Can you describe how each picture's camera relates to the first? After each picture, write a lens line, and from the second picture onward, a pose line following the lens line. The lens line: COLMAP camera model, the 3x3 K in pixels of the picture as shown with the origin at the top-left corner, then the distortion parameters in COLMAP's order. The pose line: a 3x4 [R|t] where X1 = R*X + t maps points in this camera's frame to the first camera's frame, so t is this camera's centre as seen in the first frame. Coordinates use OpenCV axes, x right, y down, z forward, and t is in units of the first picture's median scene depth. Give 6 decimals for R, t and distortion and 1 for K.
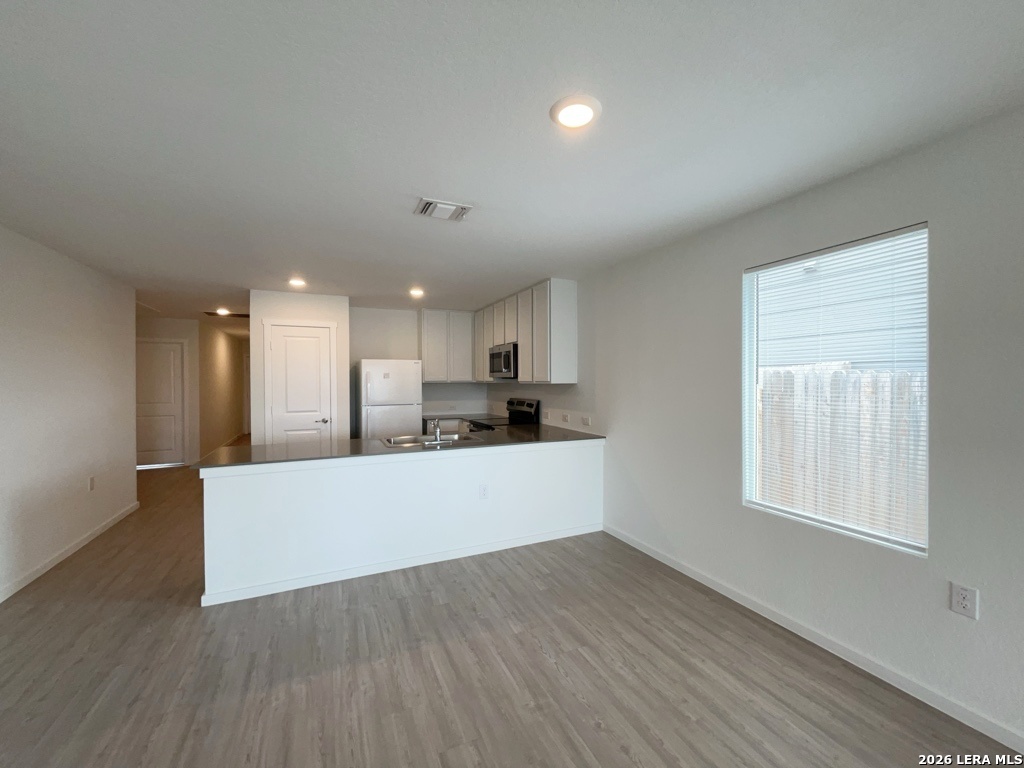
lens RADIAL K [[412.7, 0, 510.4], [0, 412.7, 387.7], [0, 0, 1]] dist [-0.003999, -0.000013]
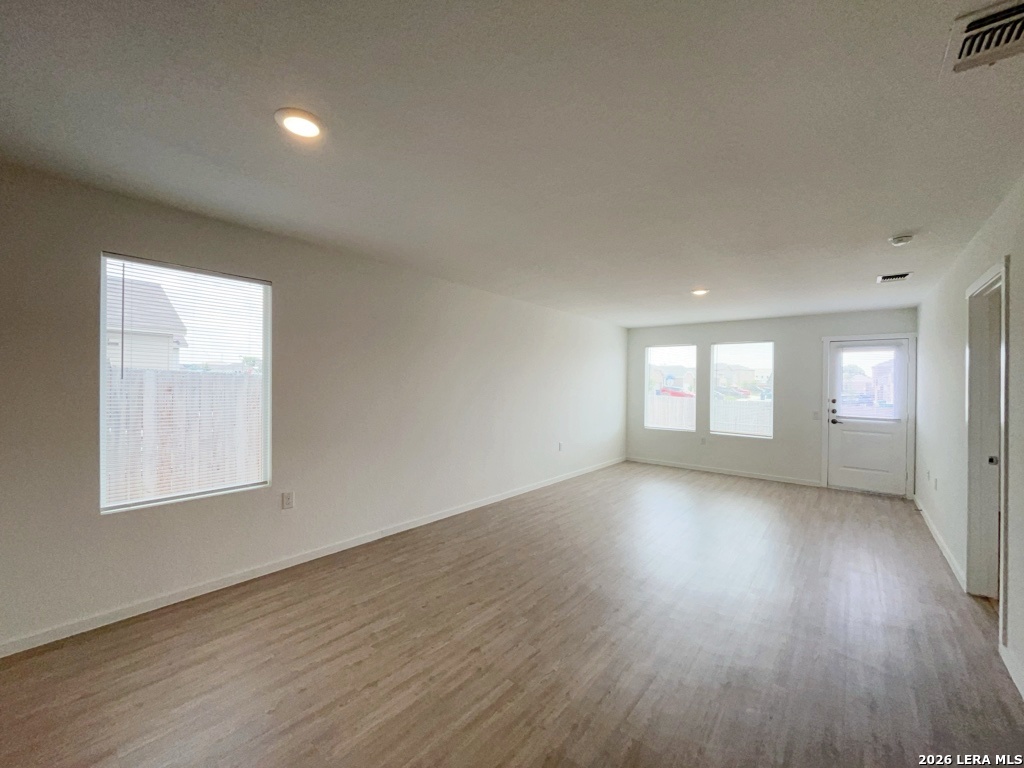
lens RADIAL K [[412.7, 0, 515.5], [0, 412.7, 383.3], [0, 0, 1]] dist [-0.003999, -0.000013]
pose [[-0.447429, -0.005329, 0.894304, -0.326576], [-0.000855, 0.999984, 0.005531, -0.002814], [-0.894319, 0.001711, -0.447426, 0.307216]]
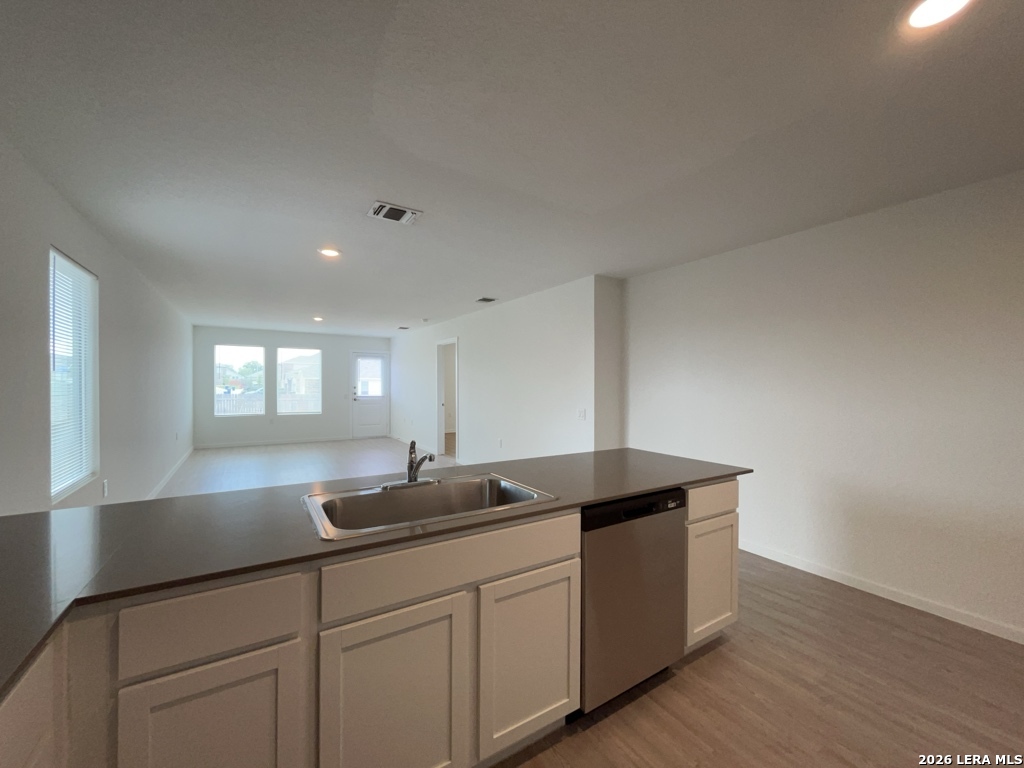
lens RADIAL K [[412.7, 0, 513.3], [0, 412.7, 385.9], [0, 0, 1]] dist [-0.003999, -0.000013]
pose [[-0.989668, -0.002368, -0.143355, -0.160206], [-0.005409, 0.999769, 0.020824, 0.000044], [0.143273, 0.021385, -0.989452, 1.054894]]
